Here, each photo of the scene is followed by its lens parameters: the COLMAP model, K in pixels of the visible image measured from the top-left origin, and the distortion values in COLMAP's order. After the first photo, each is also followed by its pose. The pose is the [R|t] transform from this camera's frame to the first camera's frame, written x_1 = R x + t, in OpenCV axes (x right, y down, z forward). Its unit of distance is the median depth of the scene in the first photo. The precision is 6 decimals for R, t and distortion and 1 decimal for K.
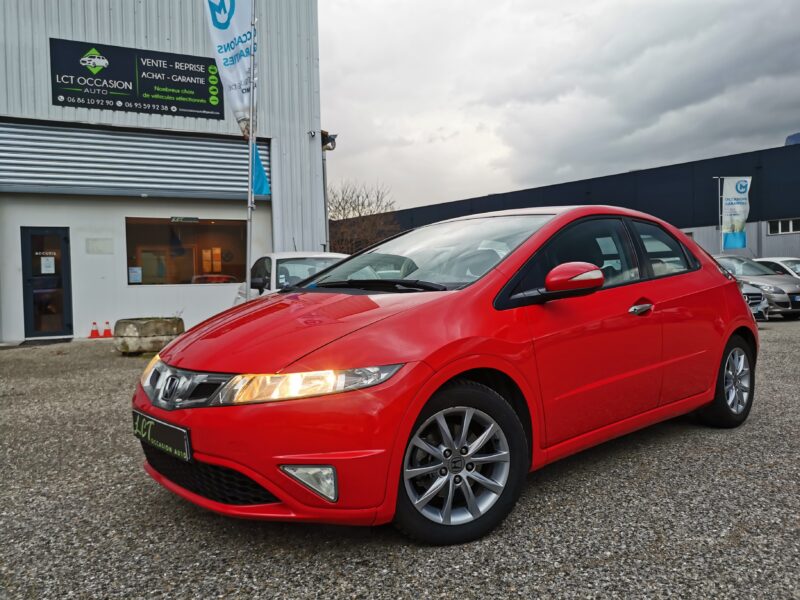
lens RADIAL K [[621.4, 0, 402.8], [0, 621.4, 297.4], [0, 0, 1]] dist [0.023076, -0.001789]
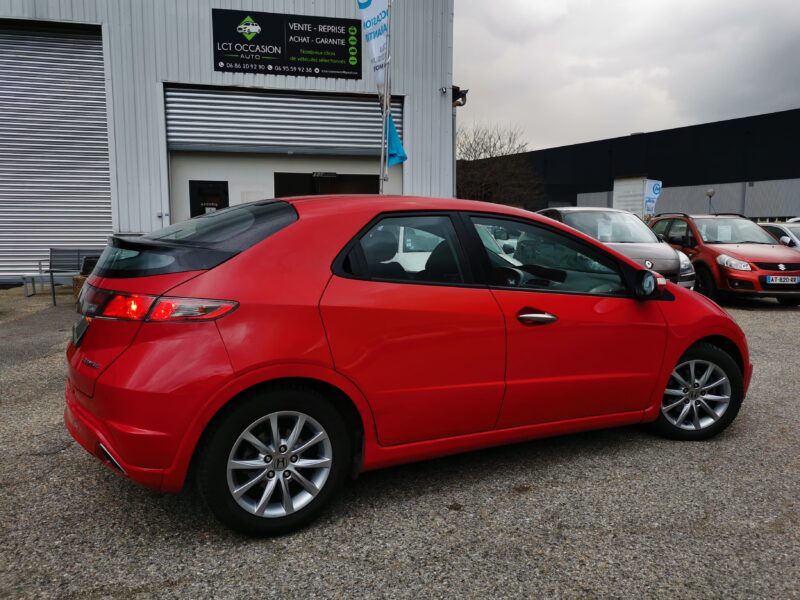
lens RADIAL K [[616.5, 0, 401.1], [0, 616.5, 300.1], [0, 0, 1]] dist [0.034885, -0.010089]
pose [[0.977826, 0.052772, -0.202660, 0.012340], [-0.031927, 0.993983, 0.104782, -0.026741], [0.206970, -0.095988, 0.973627, -0.047686]]
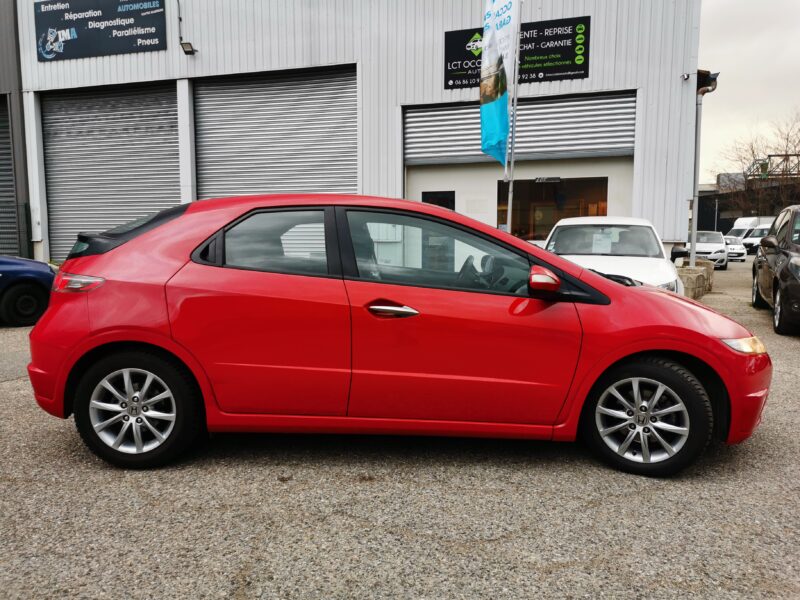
lens RADIAL K [[616.5, 0, 401.1], [0, 616.5, 300.1], [0, 0, 1]] dist [0.034885, -0.010089]
pose [[0.749365, 0.090798, -0.655902, 0.192752], [-0.028423, 0.994052, 0.105136, -0.025666], [0.661547, -0.060143, 0.747488, 0.027254]]
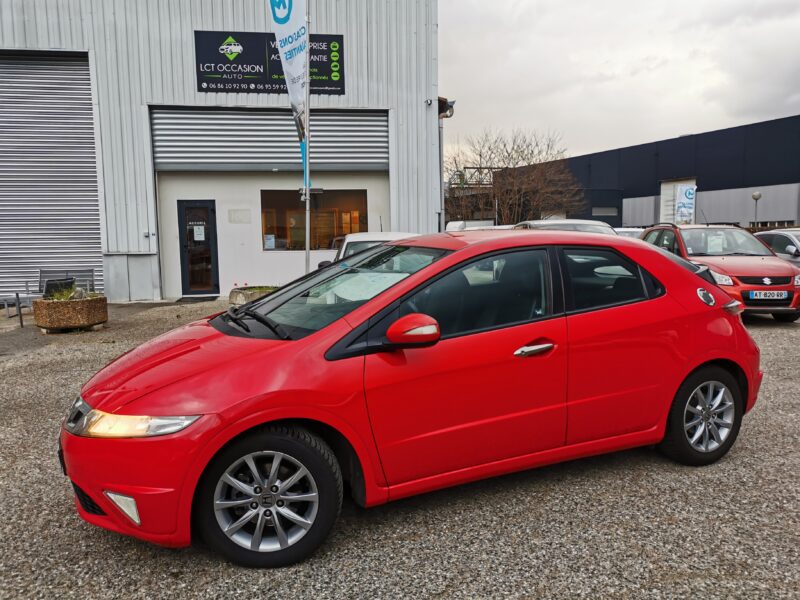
lens RADIAL K [[615.3, 0, 401.4], [0, 615.3, 299.6], [0, 0, 1]] dist [0.037811, -0.010619]
pose [[0.957260, 0.041158, -0.286285, 0.126887], [-0.015062, 0.995574, 0.092763, -0.041347], [0.288836, -0.084486, 0.953643, 0.004766]]
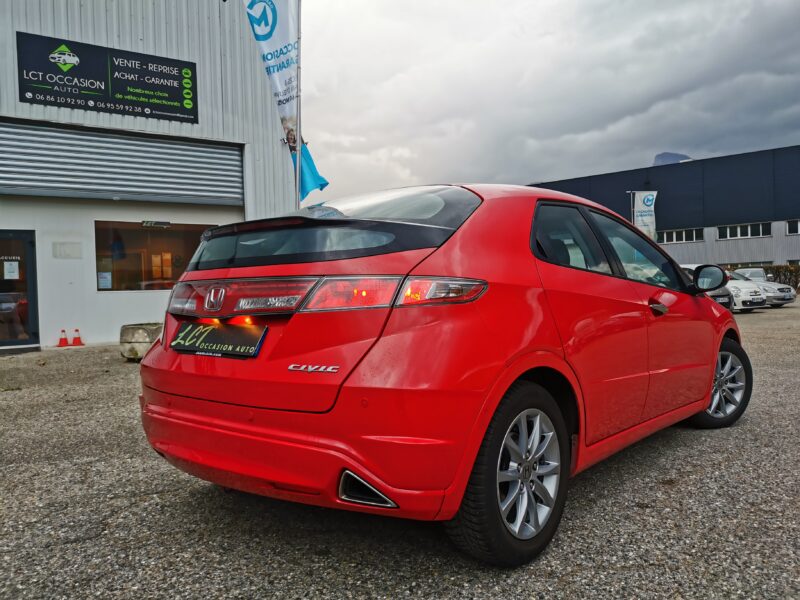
lens RADIAL K [[621.4, 0, 402.8], [0, 621.4, 297.4], [0, 0, 1]] dist [0.023076, -0.001789]
pose [[0.986863, -0.006536, 0.161427, -0.137598], [0.008320, 0.999911, -0.010381, 0.004013], [-0.161344, 0.011588, 0.986830, -0.028535]]
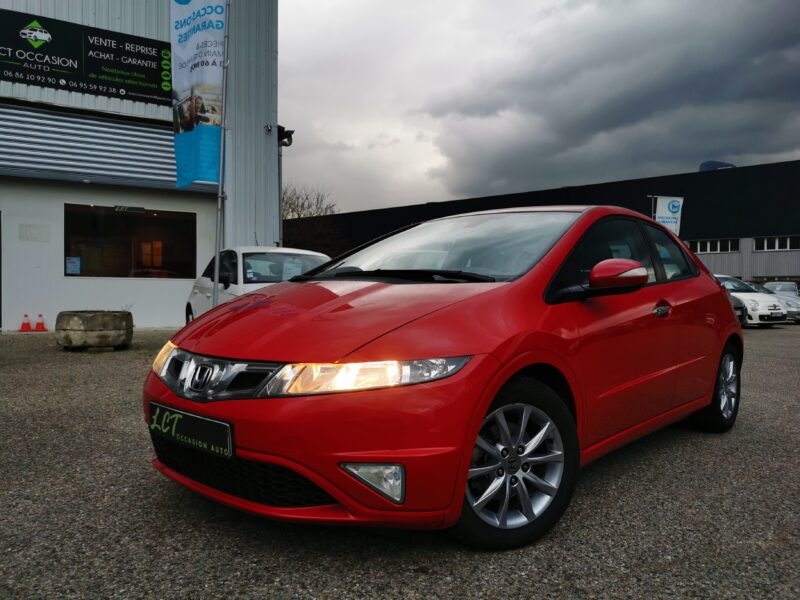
lens RADIAL K [[619.5, 0, 401.1], [0, 619.5, 299.5], [0, 0, 1]] dist [0.030878, -0.006599]
pose [[0.993789, 0.033553, 0.106106, -0.038623], [-0.032923, 0.999428, -0.007682, 0.006065], [-0.106303, 0.004140, 0.994325, 0.015430]]
